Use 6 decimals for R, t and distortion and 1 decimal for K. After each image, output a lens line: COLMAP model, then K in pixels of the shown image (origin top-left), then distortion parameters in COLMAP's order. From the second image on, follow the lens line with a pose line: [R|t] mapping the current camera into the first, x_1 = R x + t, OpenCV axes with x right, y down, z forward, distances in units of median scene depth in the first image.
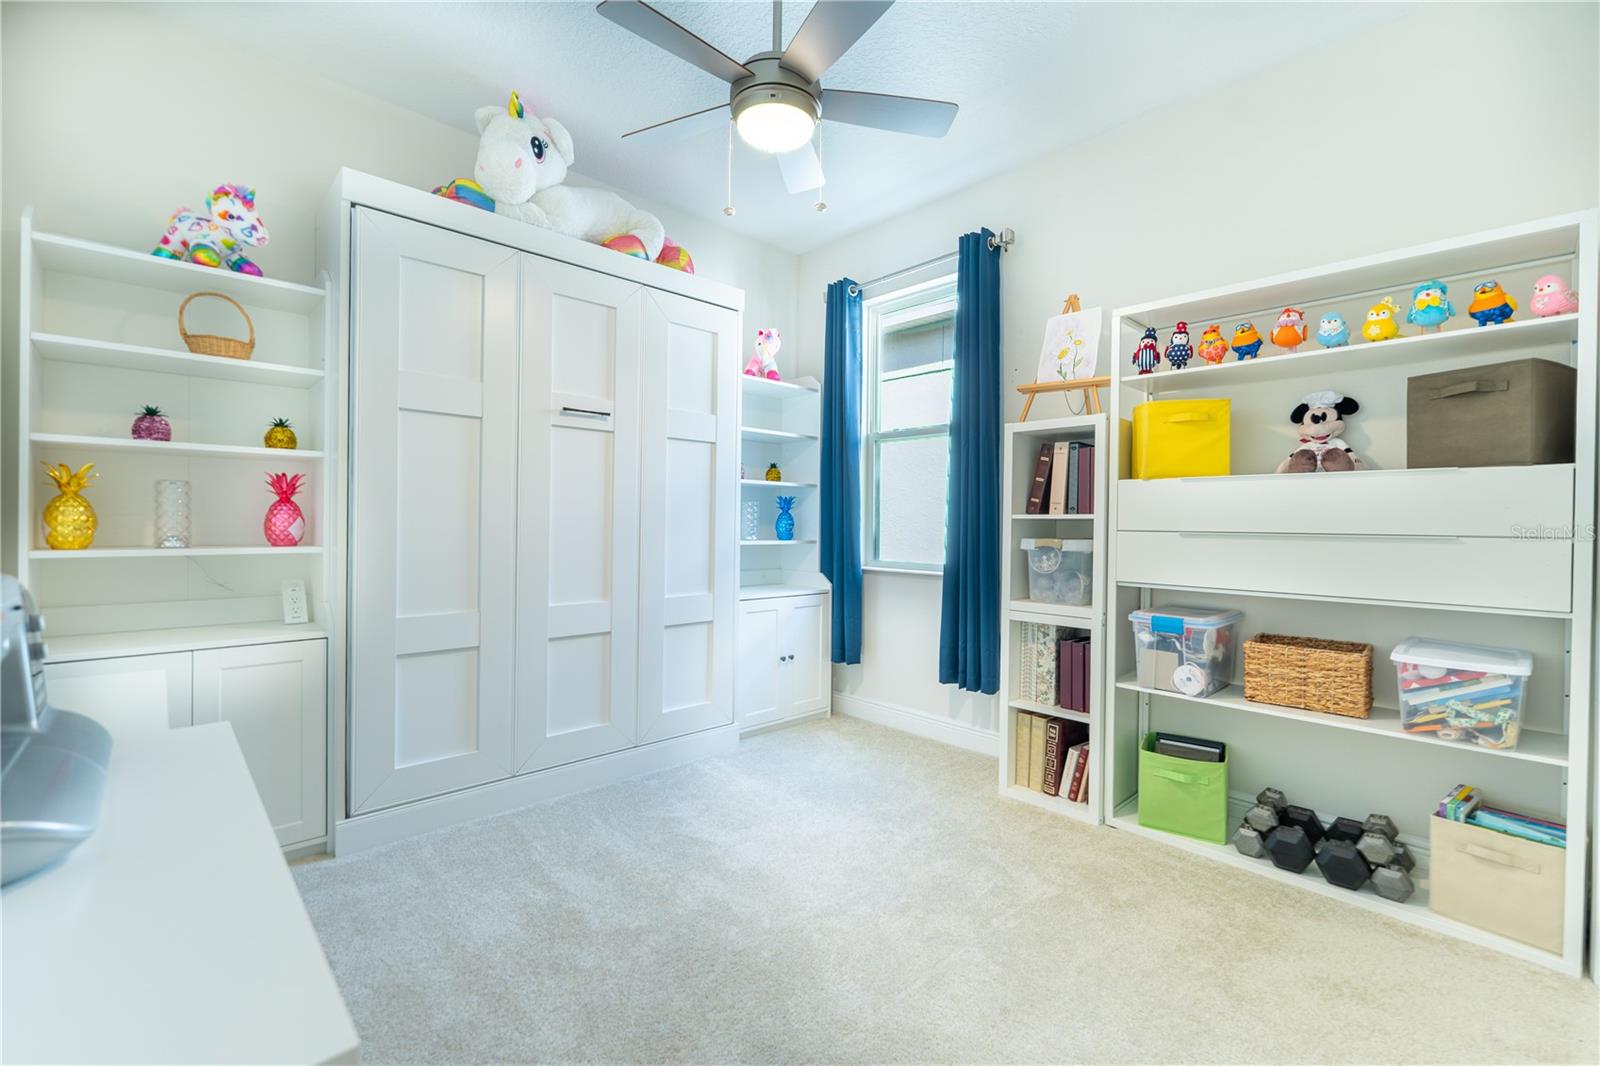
lens RADIAL K [[682.7, 0, 770.0], [0, 682.7, 521.6], [0, 0, 1]] dist [-0.001199, 0.000029]
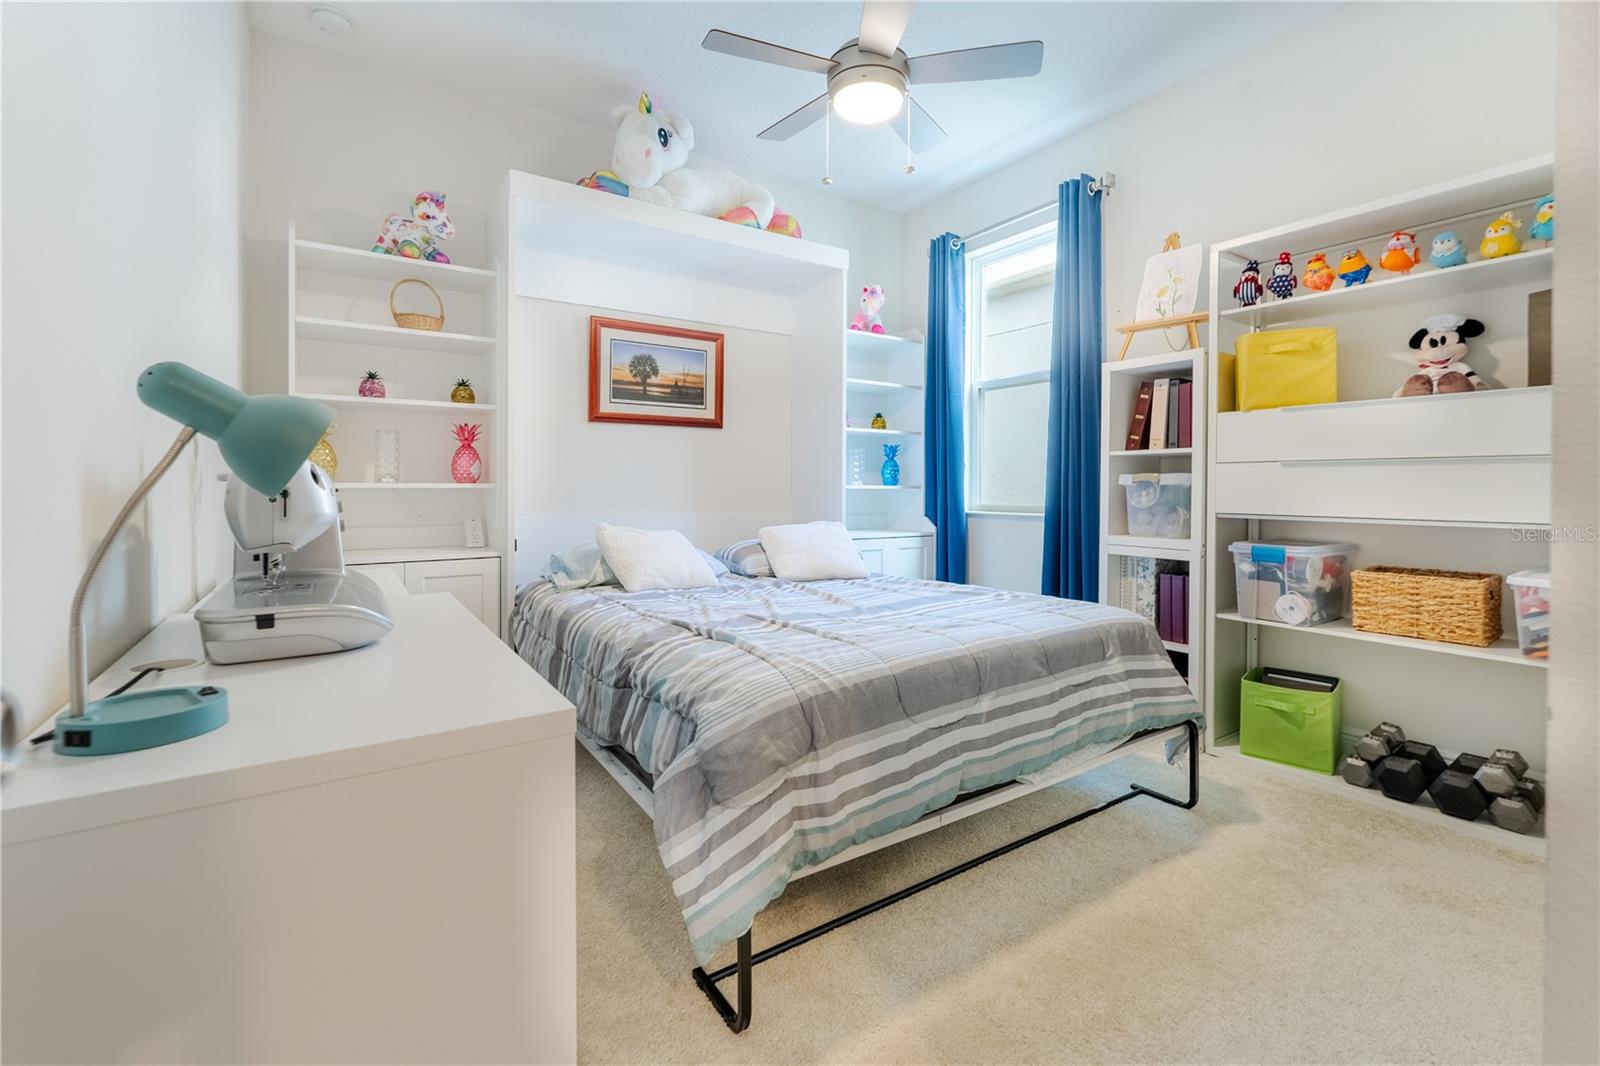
lens RADIAL K [[682.7, 0, 768.6], [0, 682.7, 480.0], [0, 0, 1]] dist [-0.001199, 0.000029]
pose [[0.985121, -0.007204, -0.171711, 0.029973], [0.005892, 0.999949, -0.008153, 0.043527], [0.171761, 0.007020, 0.985114, -0.109529]]
